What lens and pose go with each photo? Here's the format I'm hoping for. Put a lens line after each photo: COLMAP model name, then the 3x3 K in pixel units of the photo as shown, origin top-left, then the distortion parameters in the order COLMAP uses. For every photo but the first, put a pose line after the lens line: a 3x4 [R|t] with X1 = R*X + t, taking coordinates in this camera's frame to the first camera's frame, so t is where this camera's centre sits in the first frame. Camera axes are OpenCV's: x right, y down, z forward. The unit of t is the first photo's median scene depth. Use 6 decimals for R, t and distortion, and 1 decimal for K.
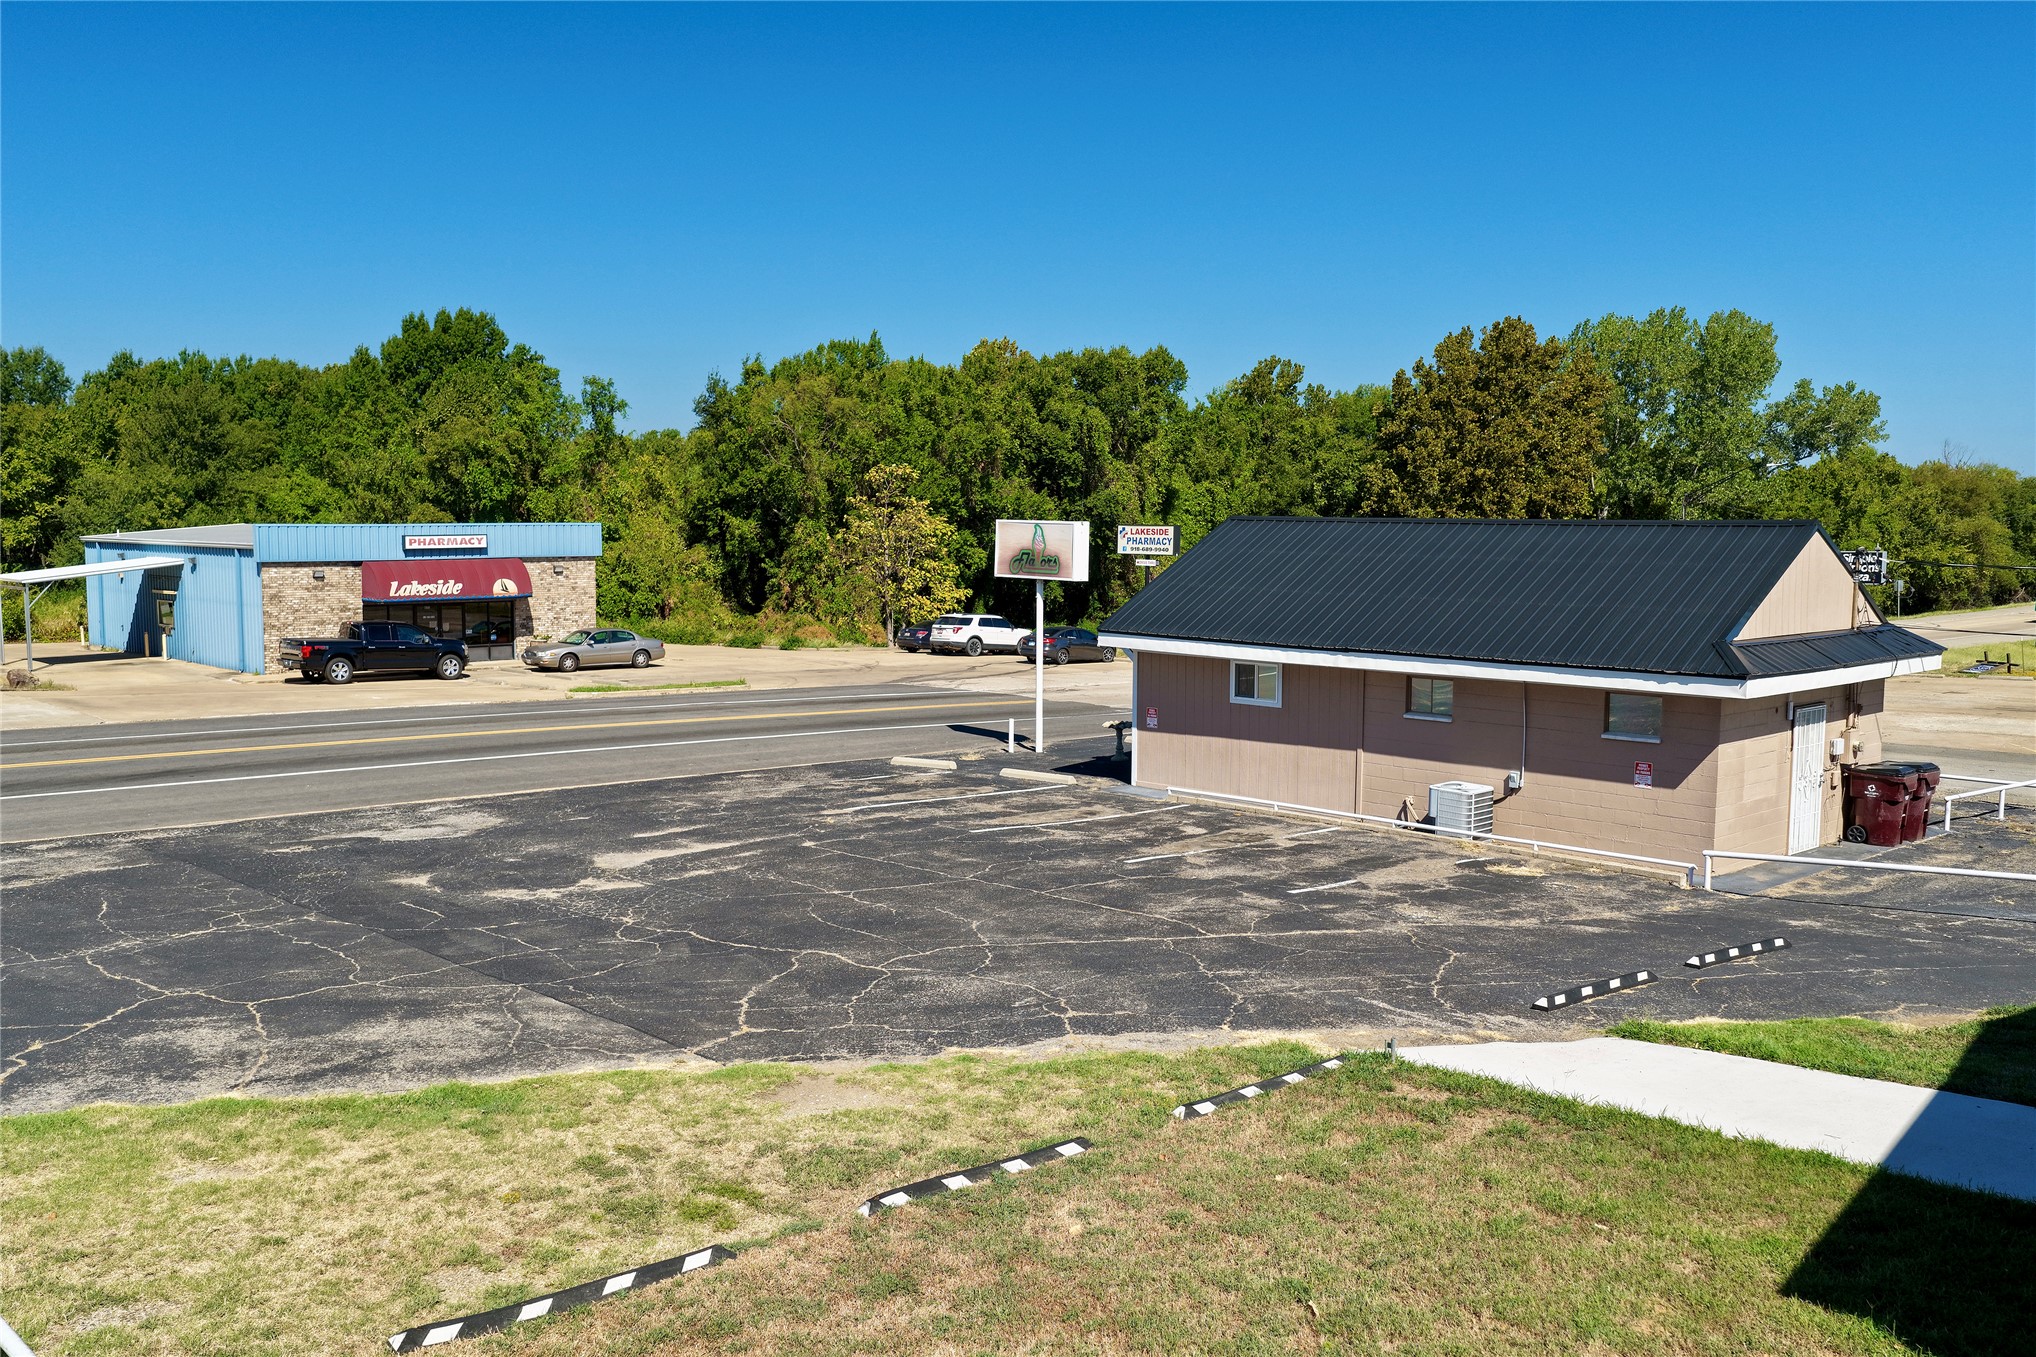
lens RADIAL K [[1686.3, 0, 1022.4], [0, 1686.3, 672.2], [0, 0, 1]] dist [-0.015420, 0.042709]
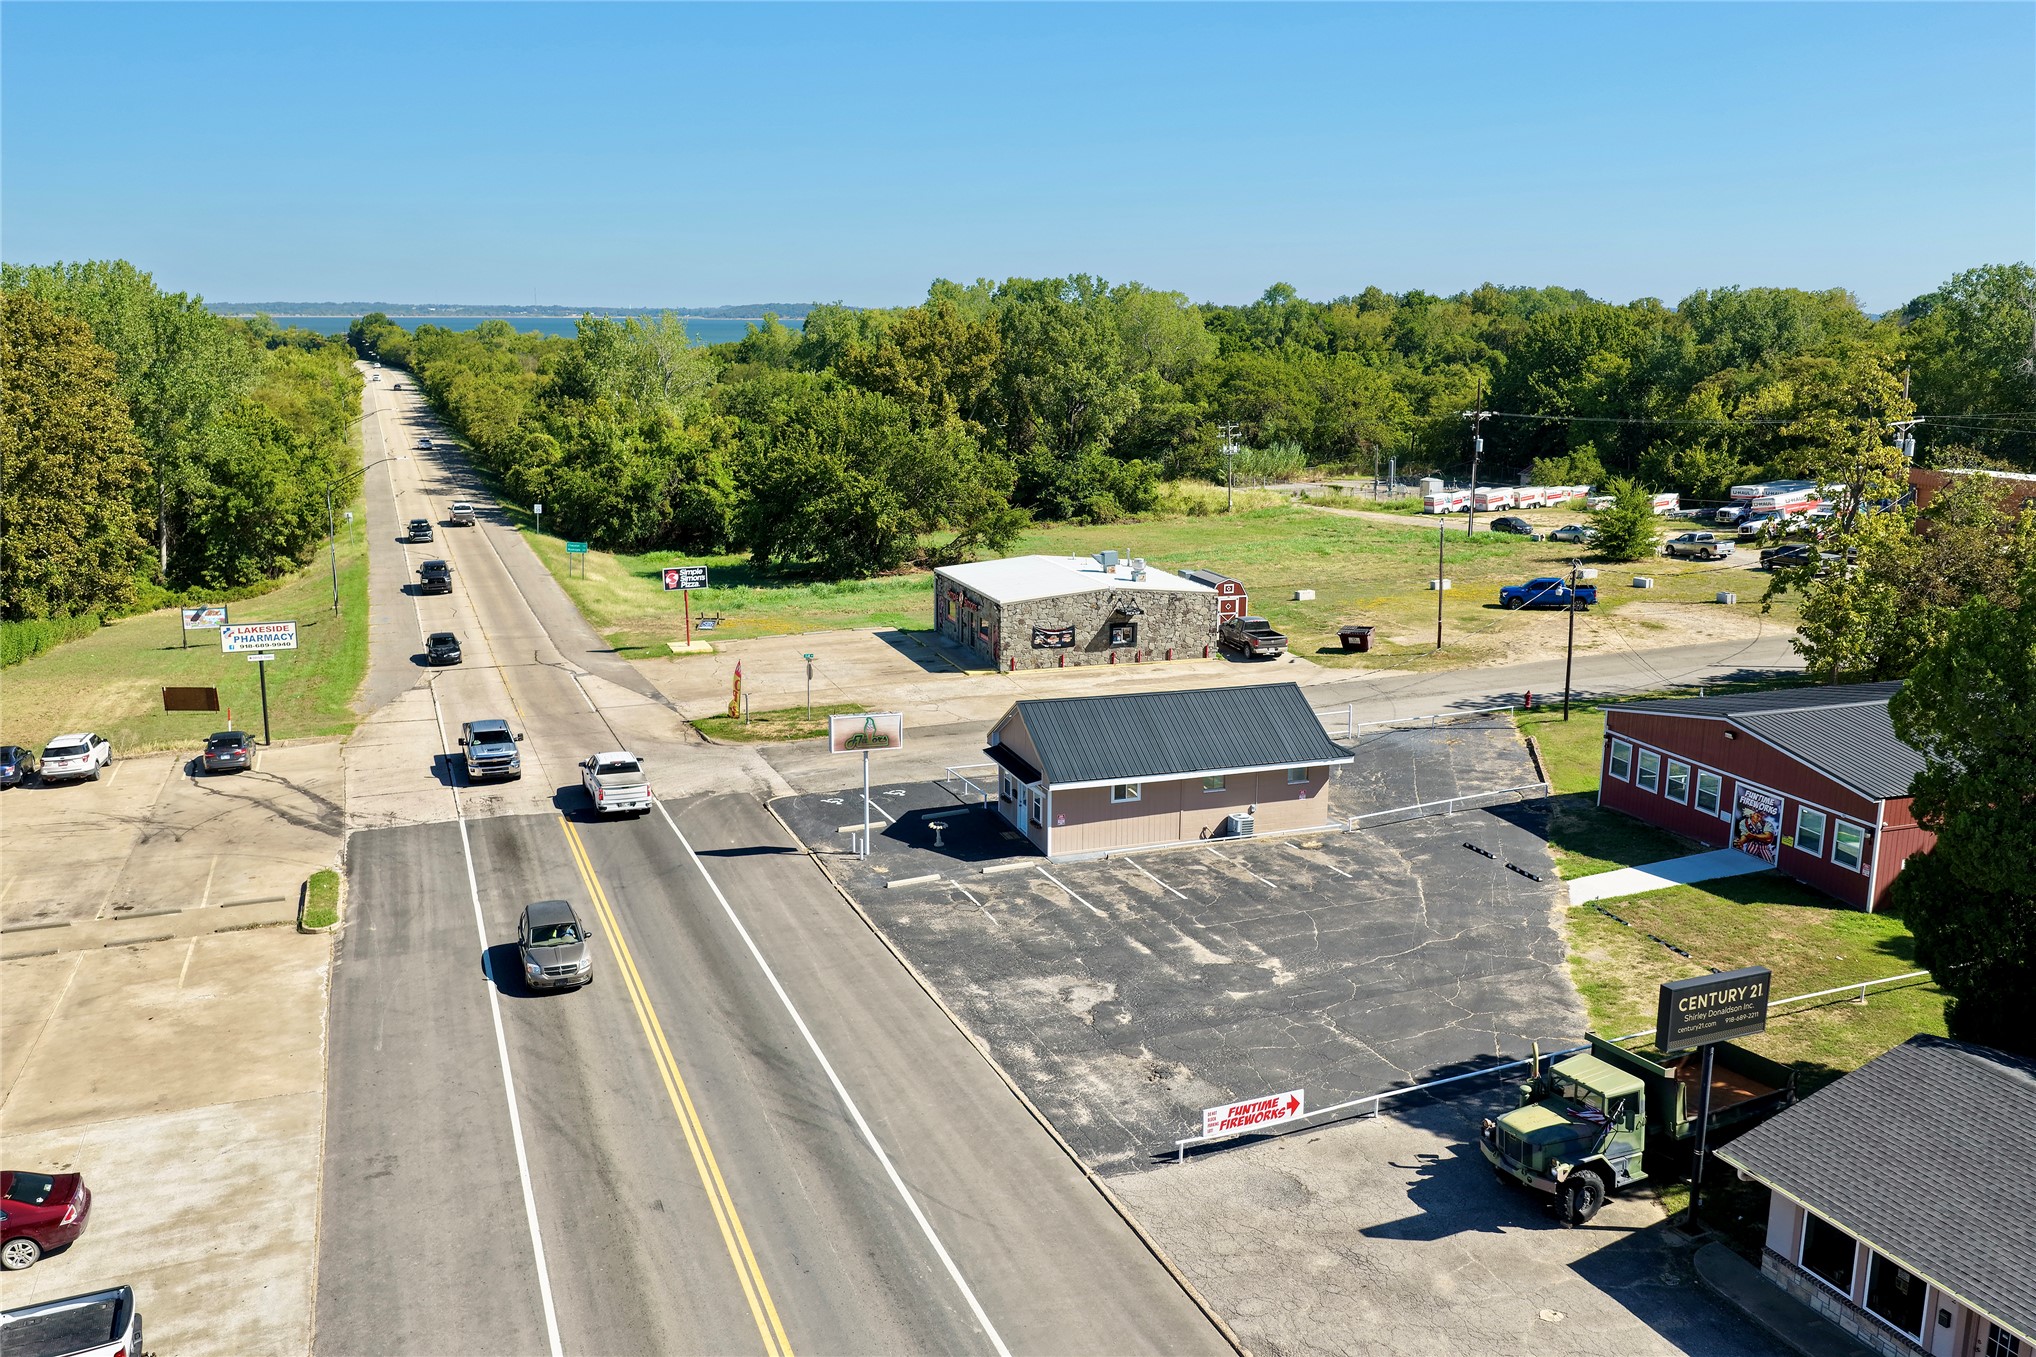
lens RADIAL K [[1686.3, 0, 1022.4], [0, 1686.3, 672.2], [0, 0, 1]] dist [-0.015420, 0.042709]
pose [[0.397792, -0.193779, 0.896778, -0.833401], [0.079942, 0.981044, 0.176526, -0.245512], [-0.913986, 0.001469, 0.405743, 0.134123]]
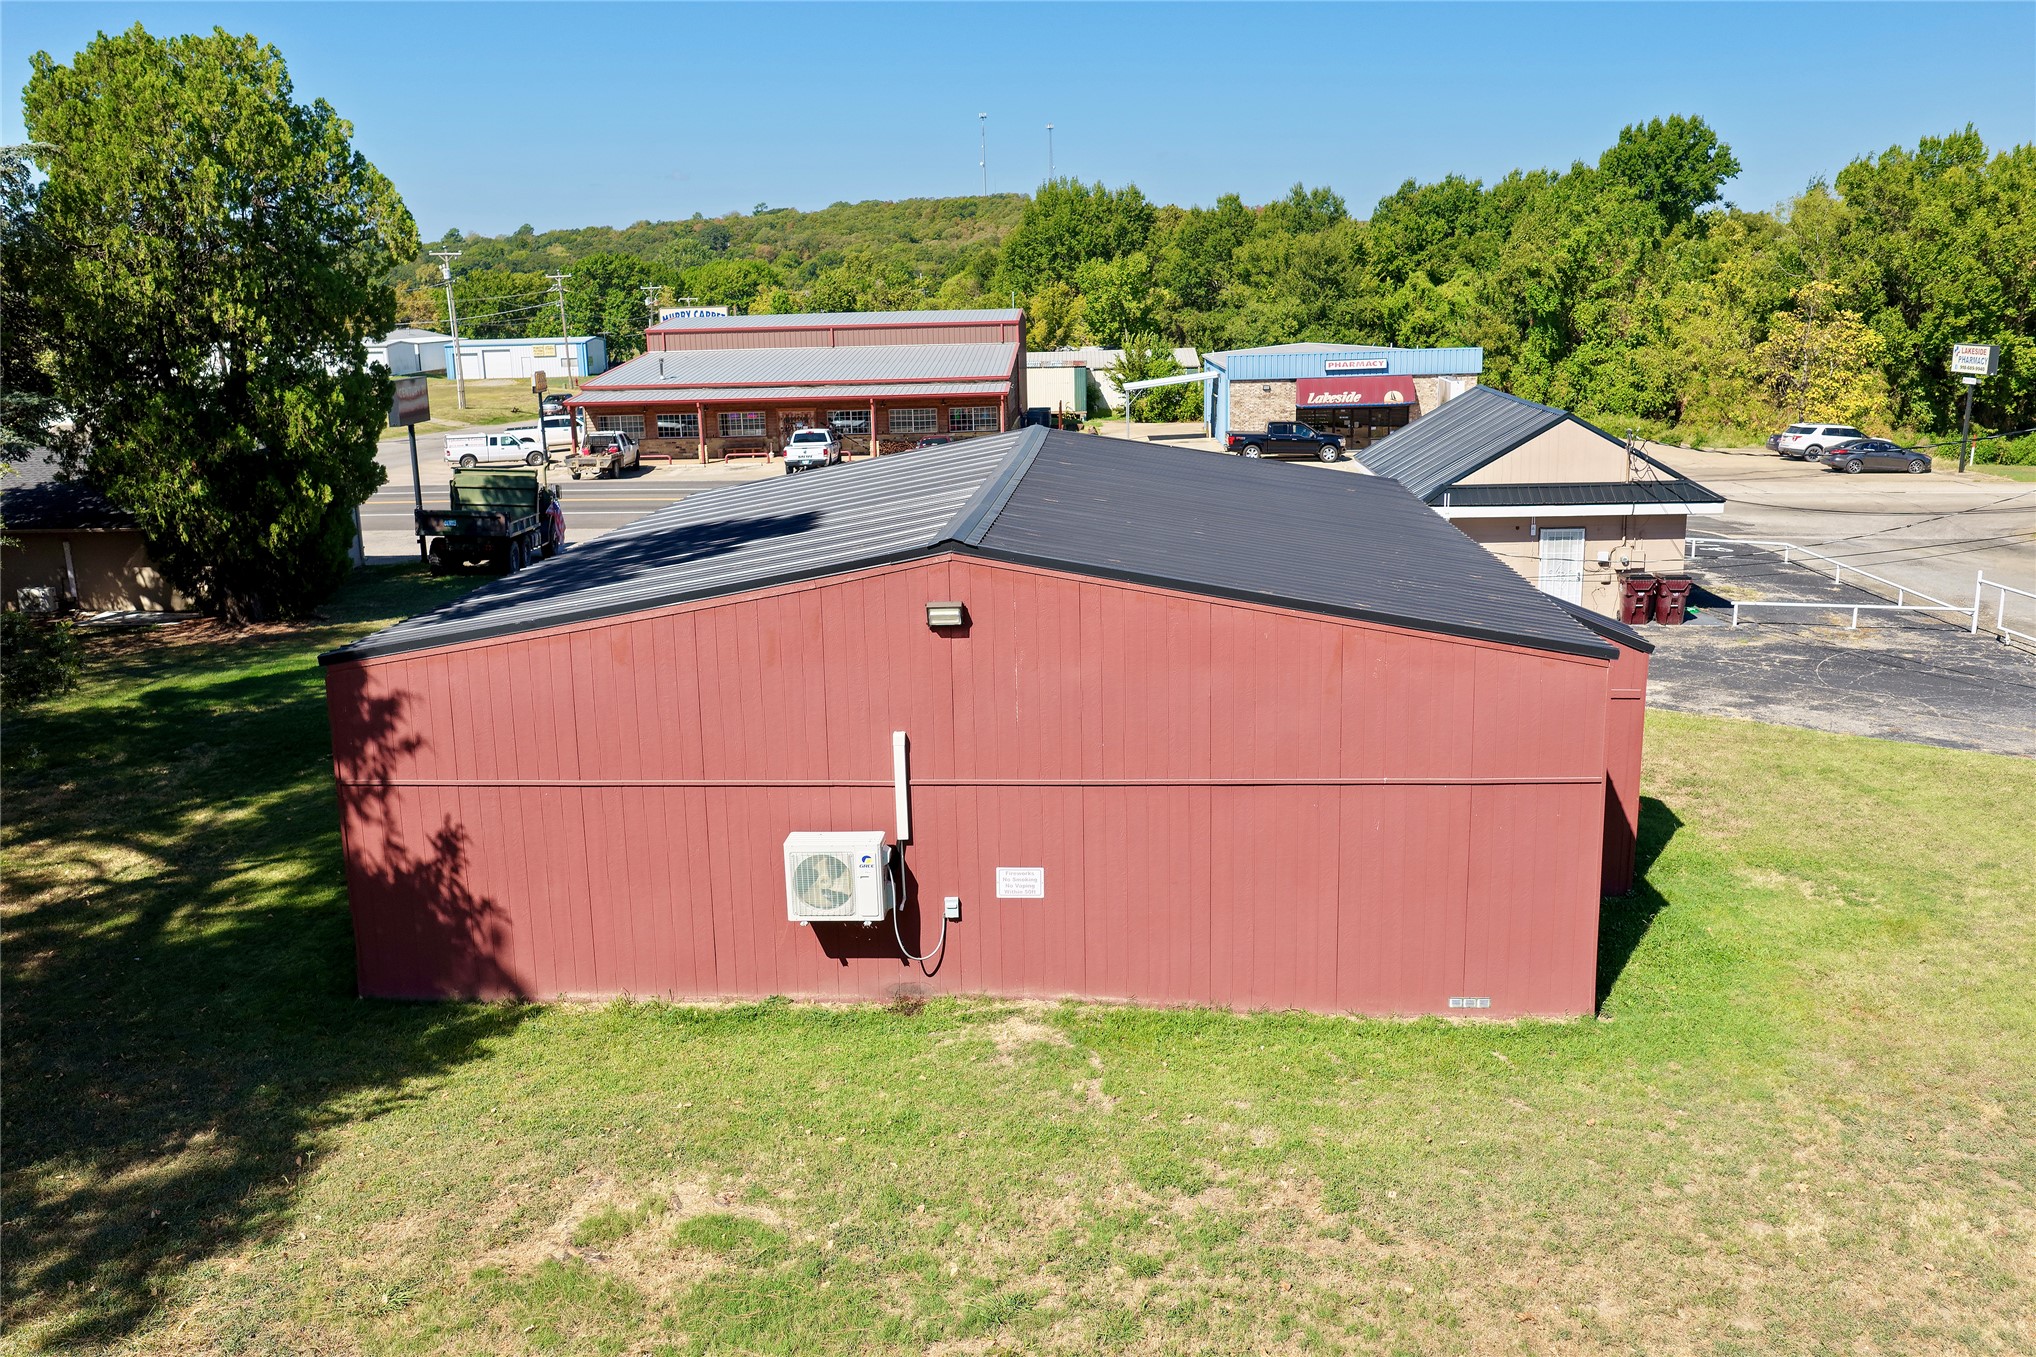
lens RADIAL K [[1686.4, 0, 1024.2], [0, 1686.4, 681.6], [0, 0, 1]] dist [-0.005336, 0.010422]
pose [[0.684691, 0.141170, -0.715031, 0.533092], [-0.037046, 0.986535, 0.159300, -0.030095], [0.727891, -0.082582, 0.680701, -0.200598]]
